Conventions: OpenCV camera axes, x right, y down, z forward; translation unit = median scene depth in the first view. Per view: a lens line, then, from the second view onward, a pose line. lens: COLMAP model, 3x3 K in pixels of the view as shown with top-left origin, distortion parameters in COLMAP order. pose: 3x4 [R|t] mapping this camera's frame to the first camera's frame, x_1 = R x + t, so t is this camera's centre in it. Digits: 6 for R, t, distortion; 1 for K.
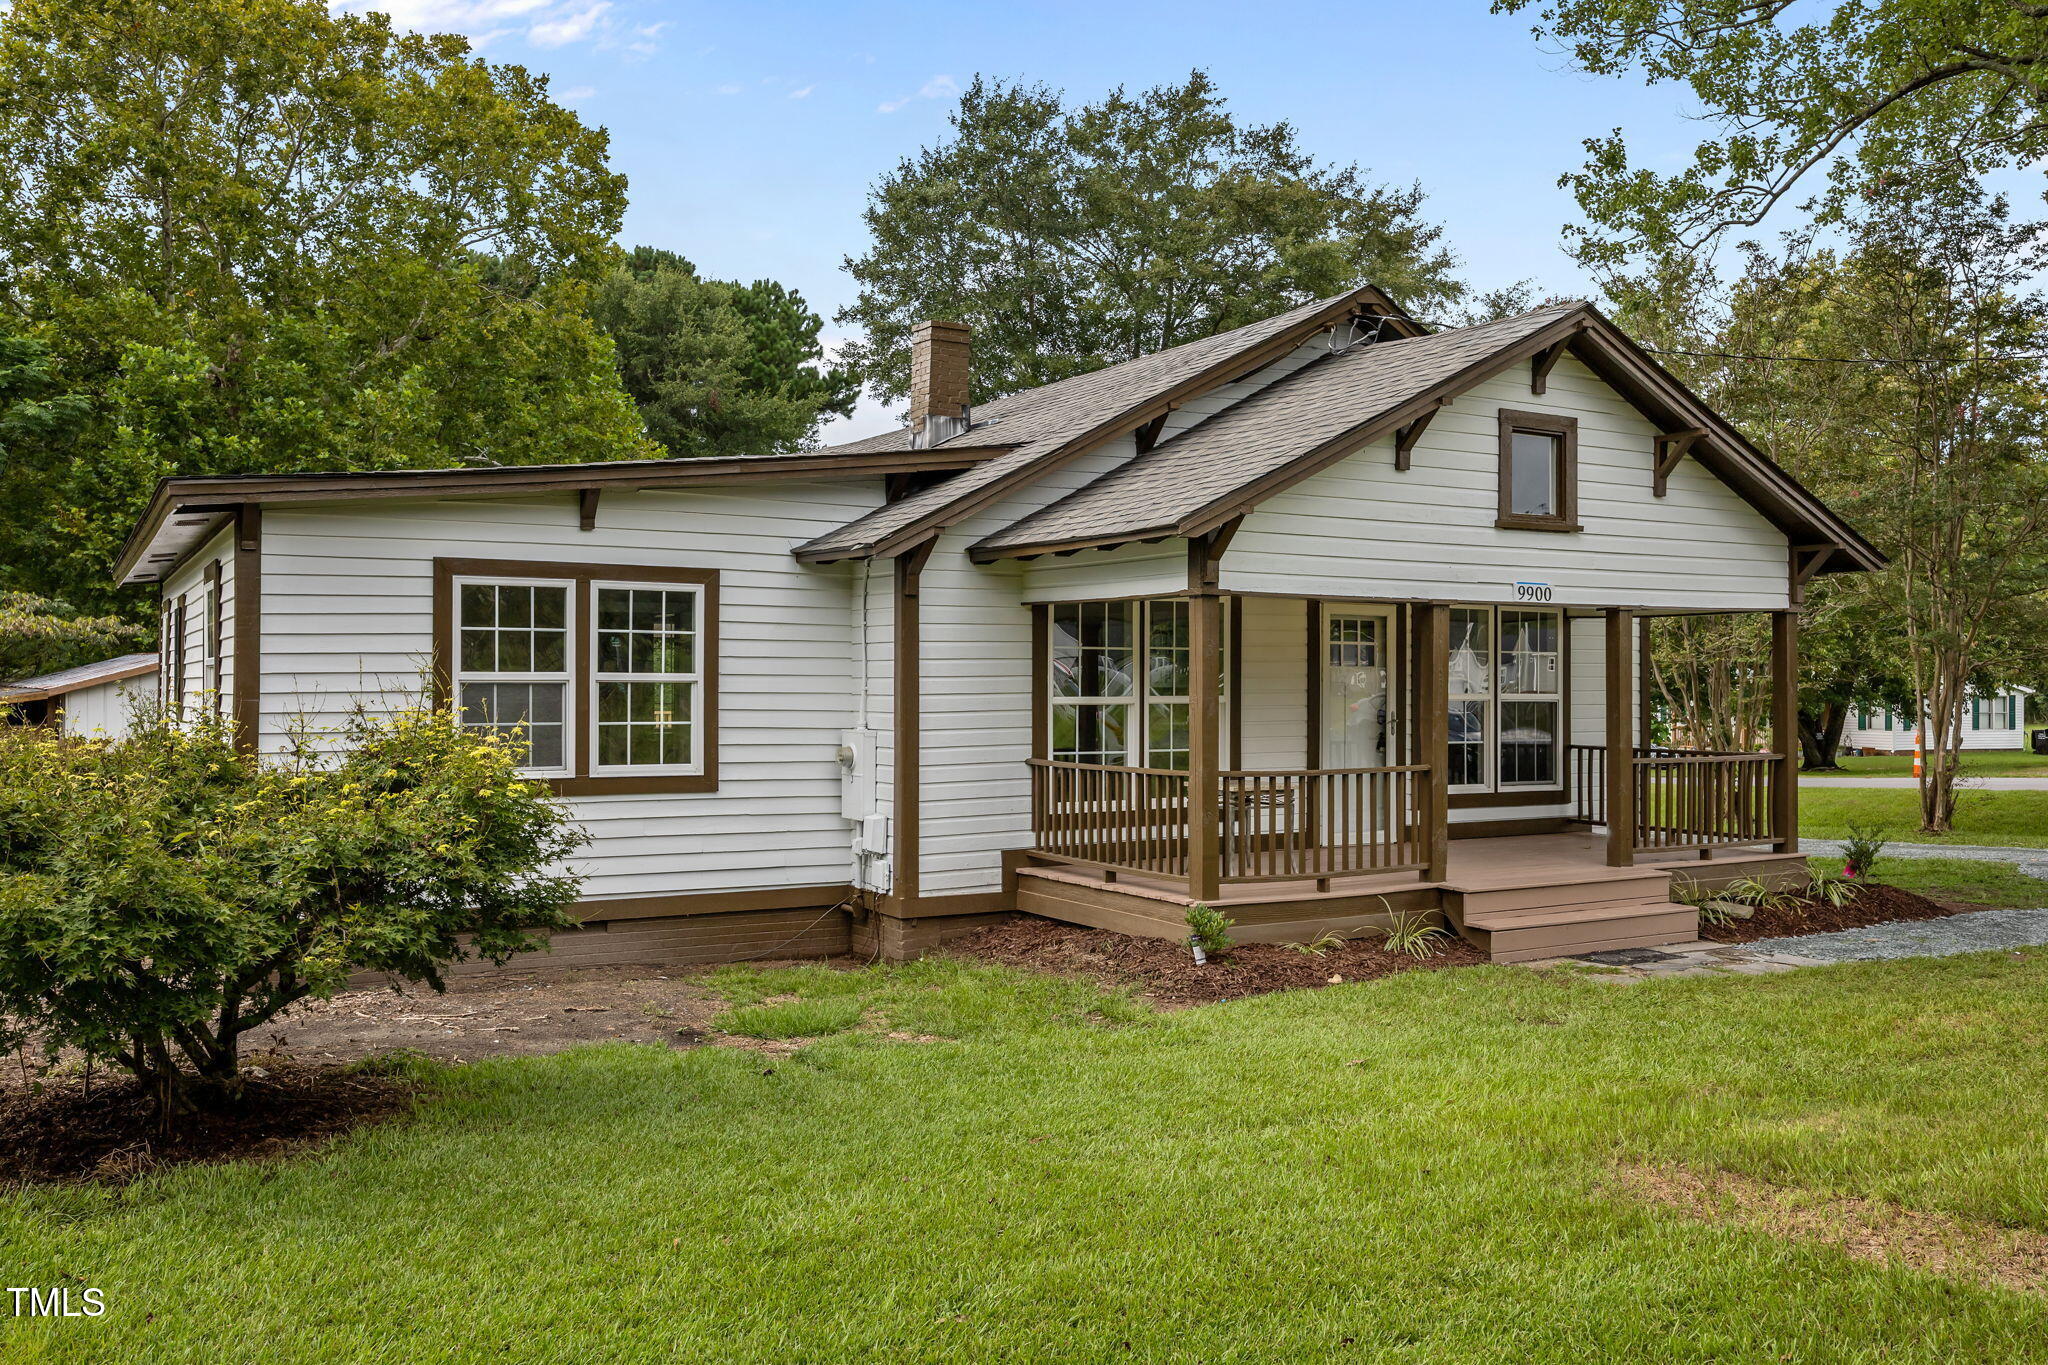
lens RADIAL K [[1669.8, 0, 1032.9], [0, 1669.8, 679.4], [0, 0, 1]] dist [-0.006447, 0.004926]
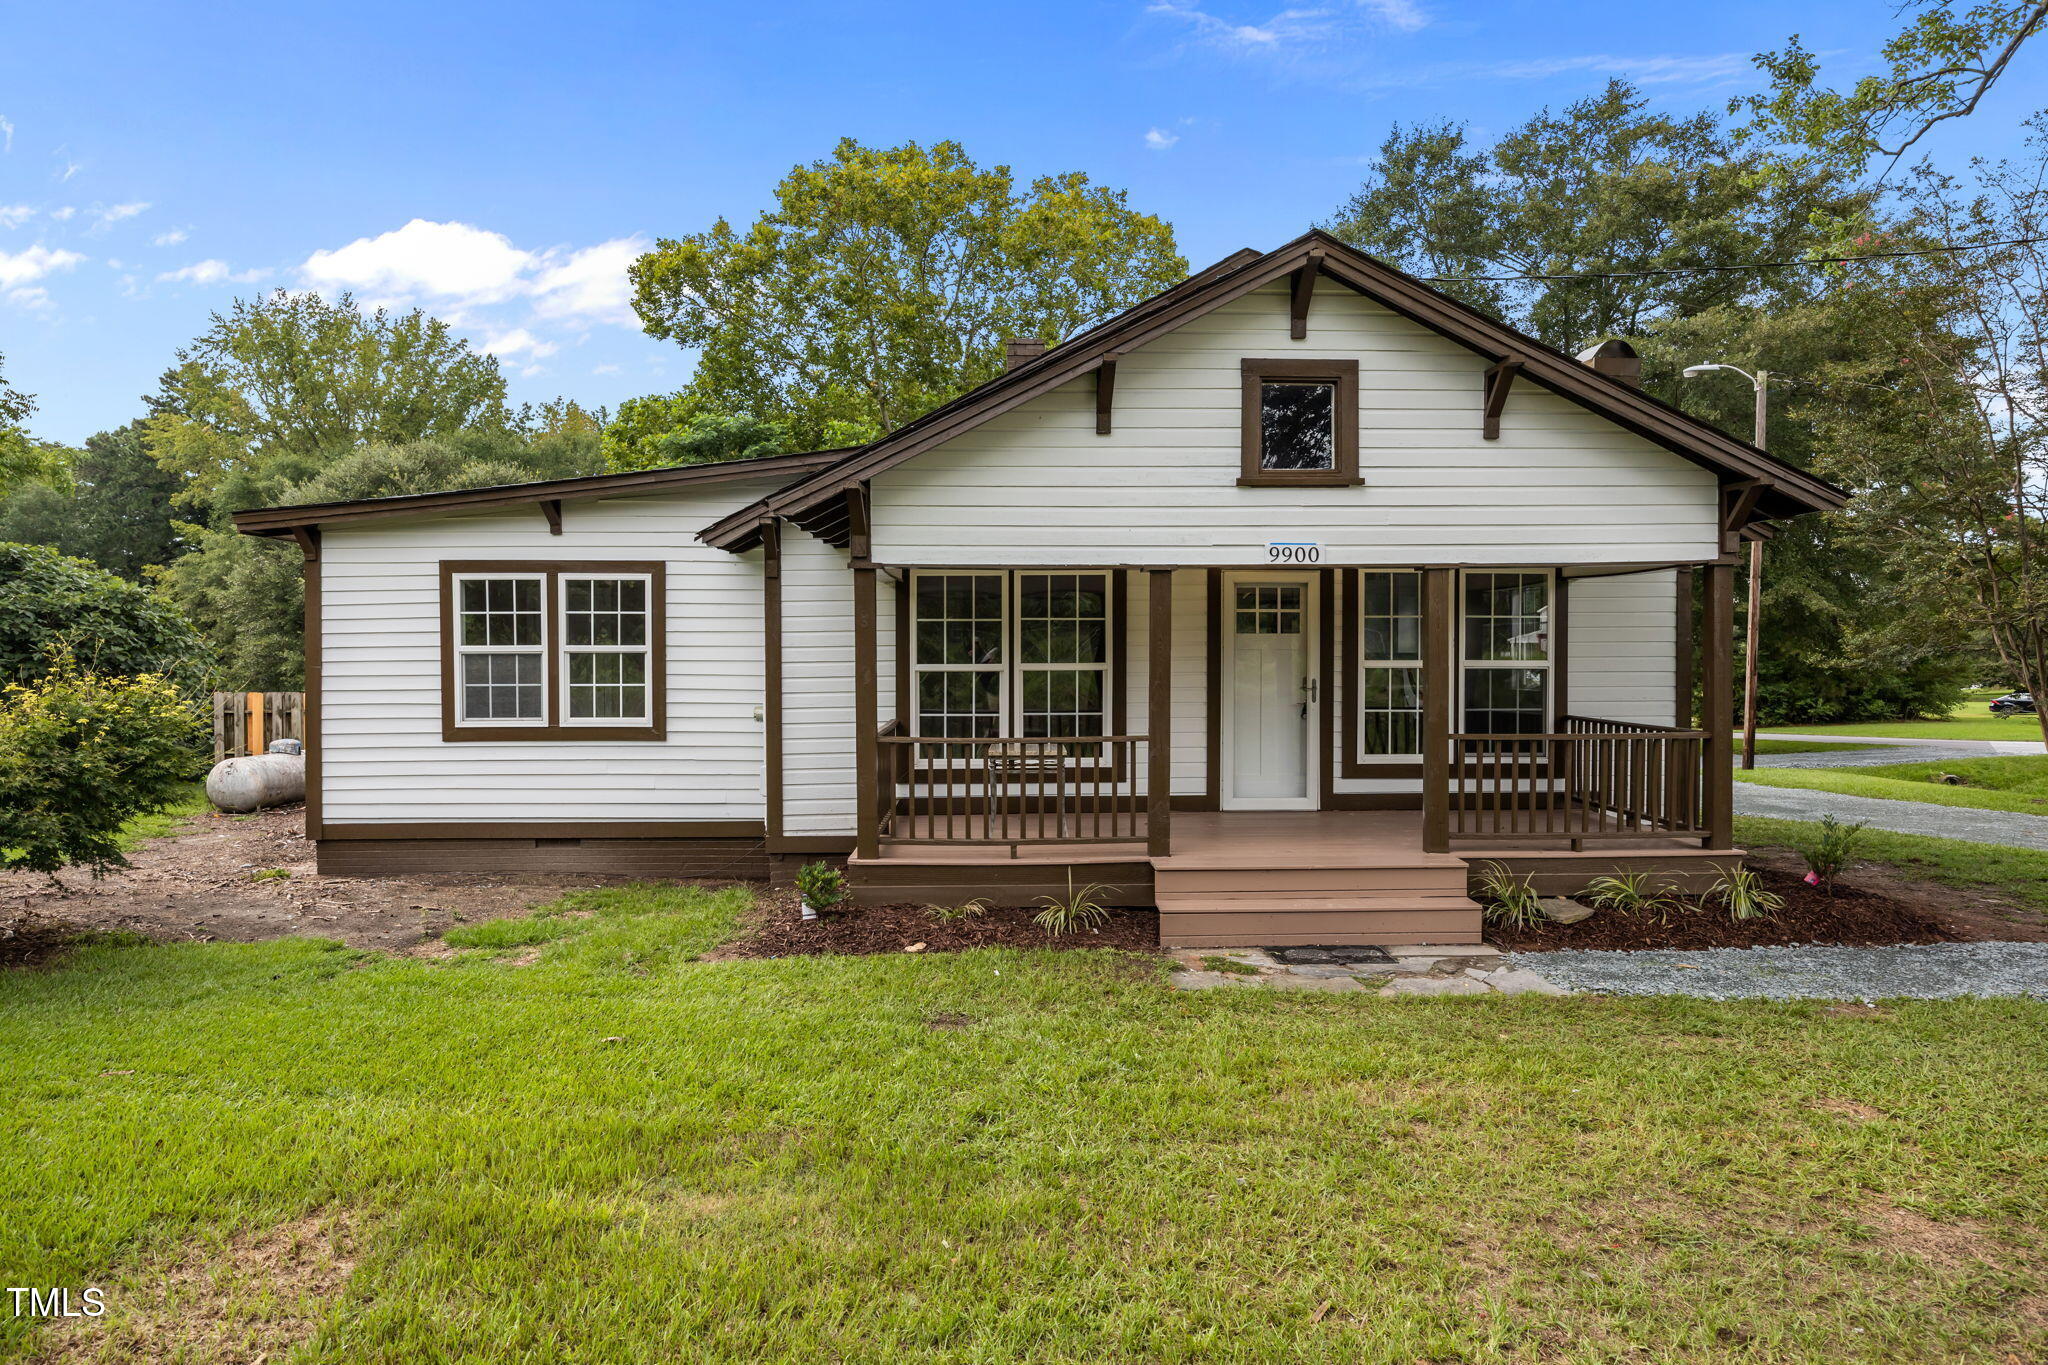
lens RADIAL K [[1271.3, 0, 1016.1], [0, 1271.3, 672.9], [0, 0, 1]] dist [-0.005227, -0.001282]
pose [[0.879222, 0.004326, -0.476392, 0.475895], [0.005390, 0.999804, 0.019026, 0.000327], [0.476381, -0.019296, 0.879027, 0.285457]]
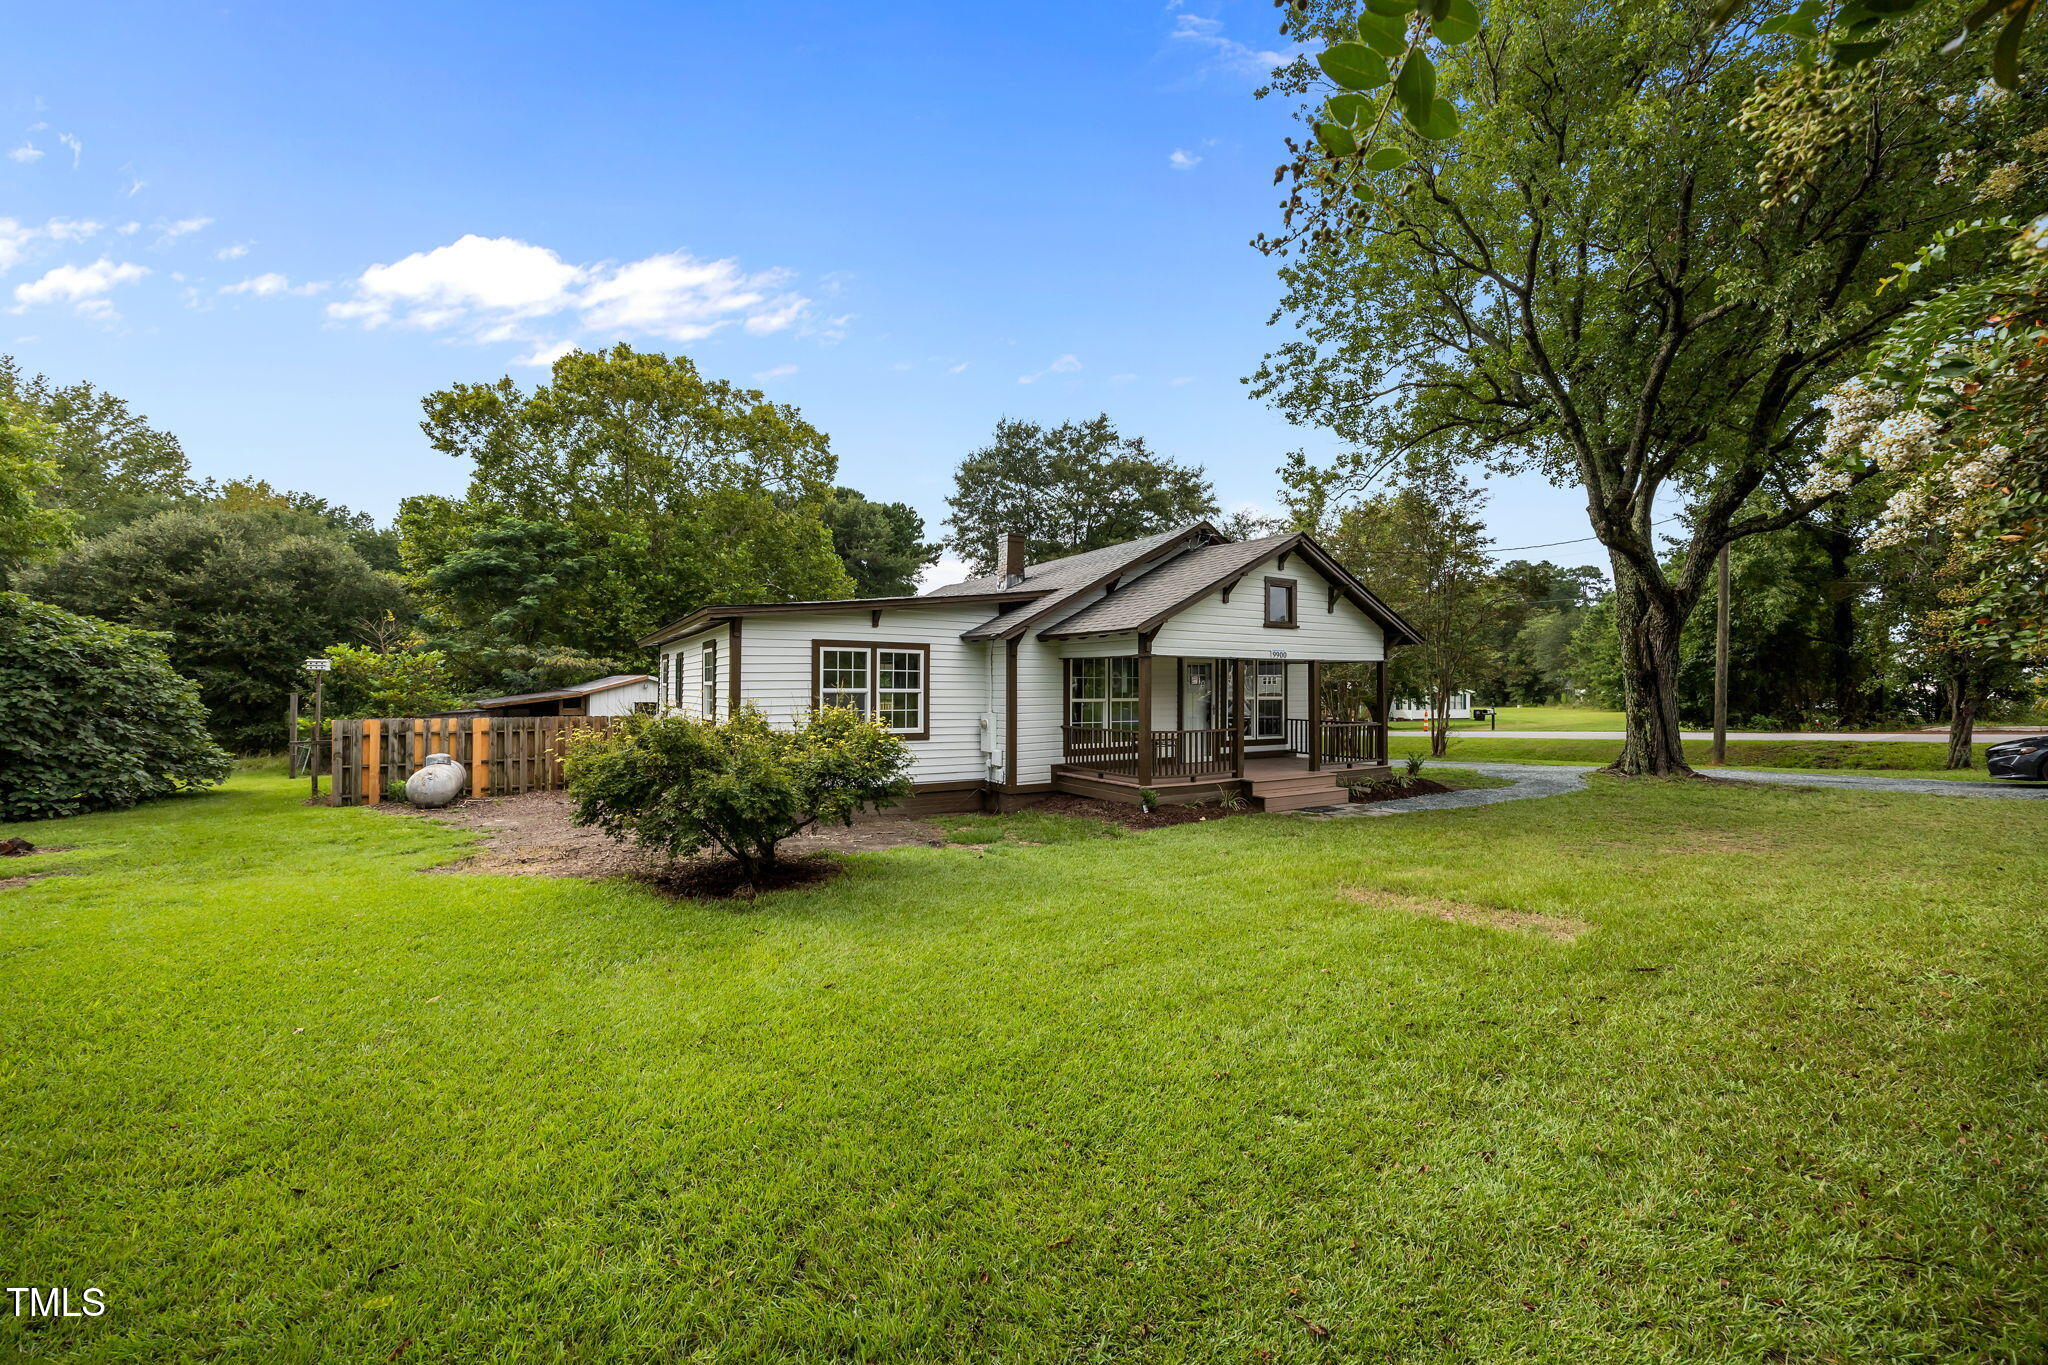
lens RADIAL K [[778.2, 0, 1030.6], [0, 778.2, 680.1], [0, 0, 1]] dist [-0.003752, -0.000075]
pose [[0.999674, 0.001115, 0.025495, -0.073245], [-0.000948, 0.999978, -0.006571, -0.008282], [-0.025502, 0.006545, 0.999653, -0.081139]]
